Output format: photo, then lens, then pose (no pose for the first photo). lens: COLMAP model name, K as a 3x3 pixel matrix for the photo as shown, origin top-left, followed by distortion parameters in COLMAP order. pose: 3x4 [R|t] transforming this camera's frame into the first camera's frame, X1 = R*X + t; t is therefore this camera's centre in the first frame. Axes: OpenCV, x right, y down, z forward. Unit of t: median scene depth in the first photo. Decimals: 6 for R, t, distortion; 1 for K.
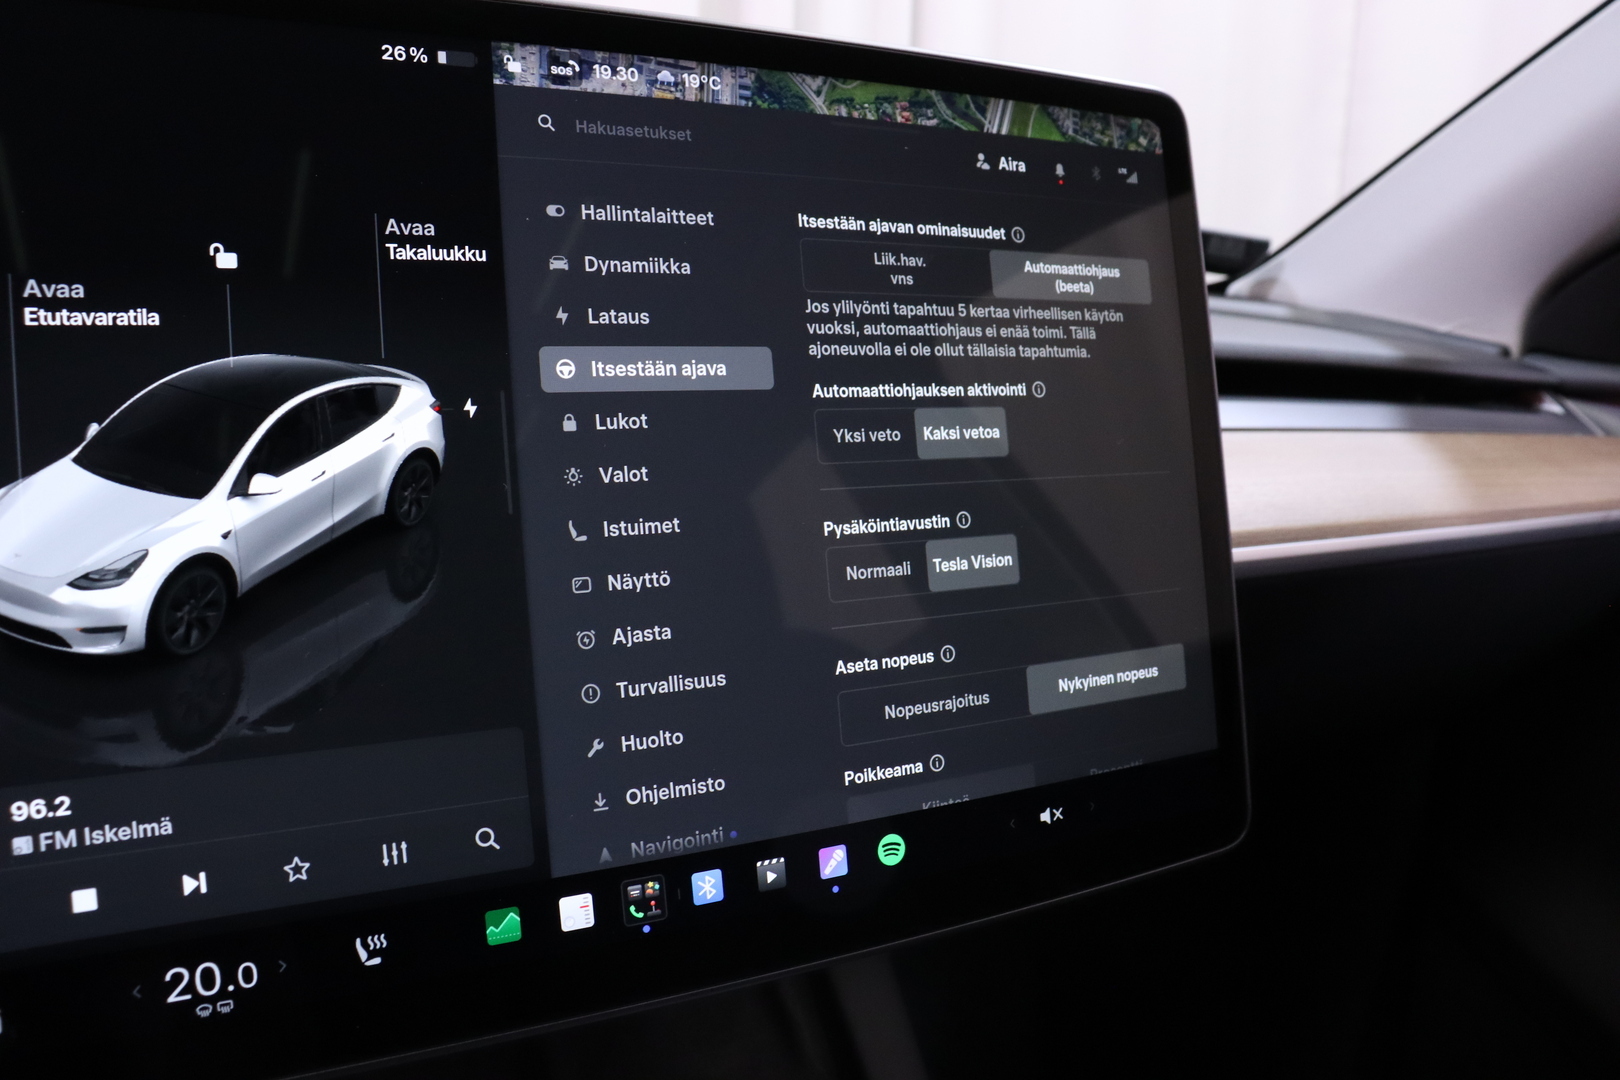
lens RADIAL K [[1300.4, 0, 810.0], [0, 1300.4, 540.0], [0, 0, 1]] dist [-0.187055, 0.144561]
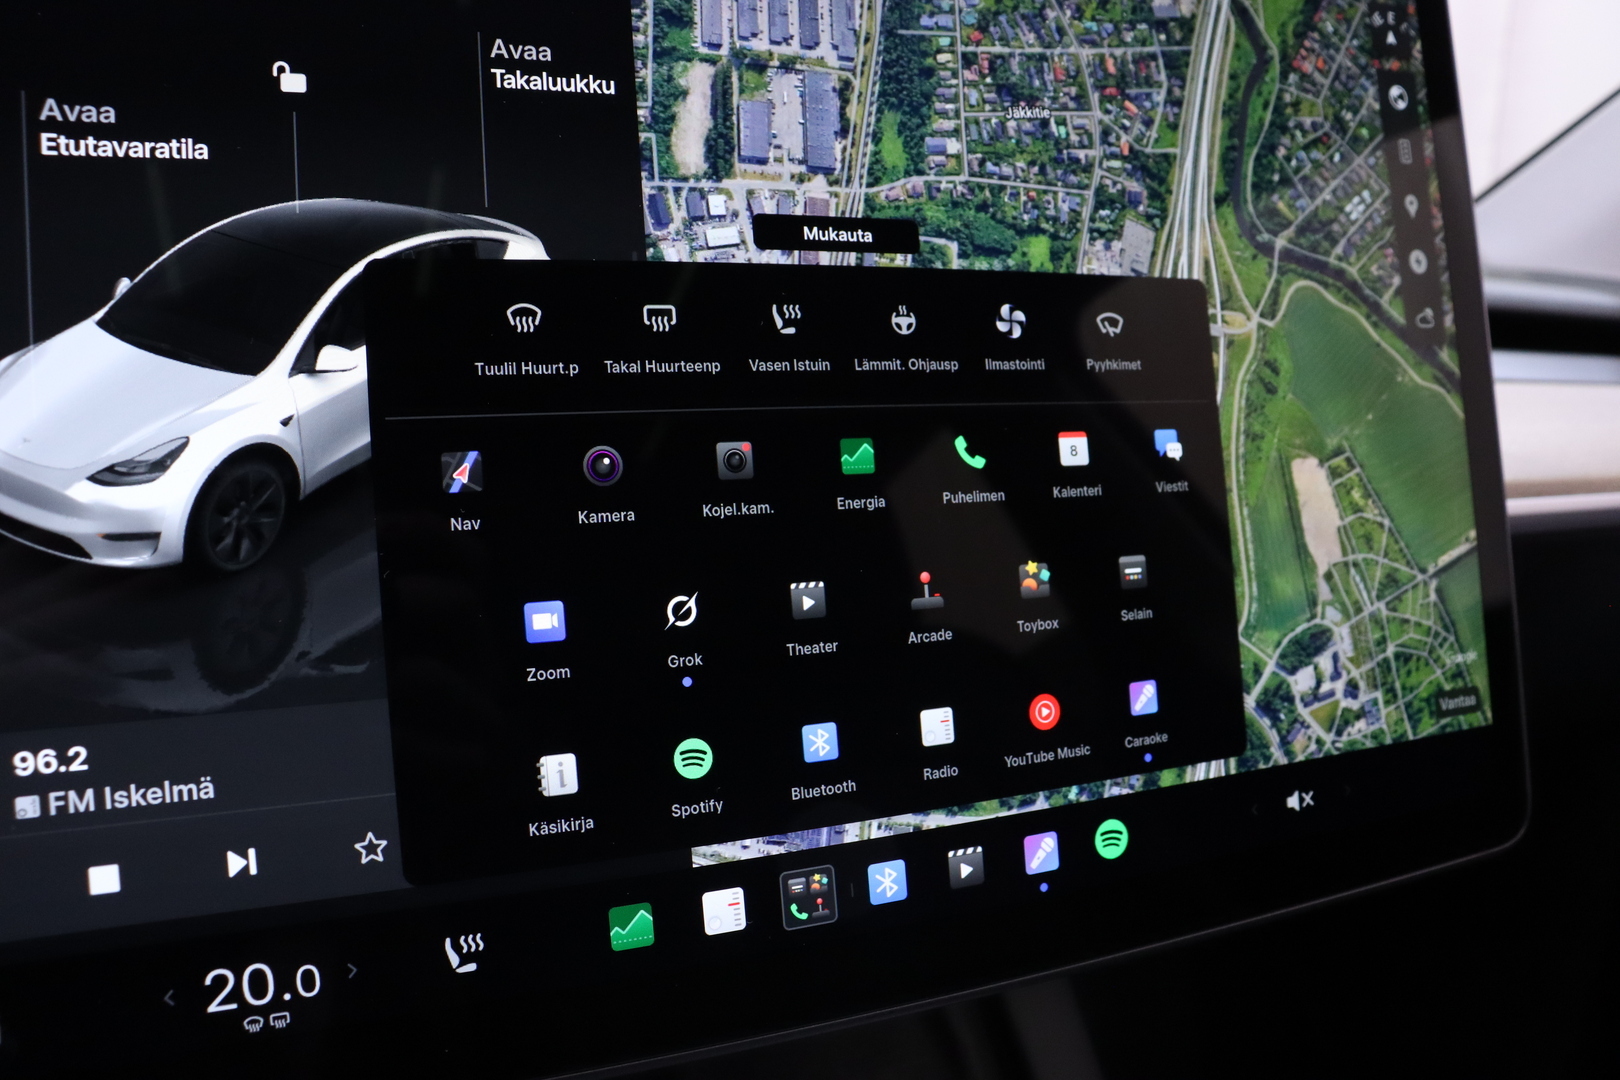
lens RADIAL K [[1300.1, 0, 817.6], [0, 1300.1, 543.8], [0, 0, 1]] dist [-0.185474, 0.134952]
pose [[0.995957, -0.000102, -0.089836, -0.053229], [-0.000409, 0.999984, -0.005671, 0.068039], [0.089835, 0.005685, 0.995940, 0.210698]]
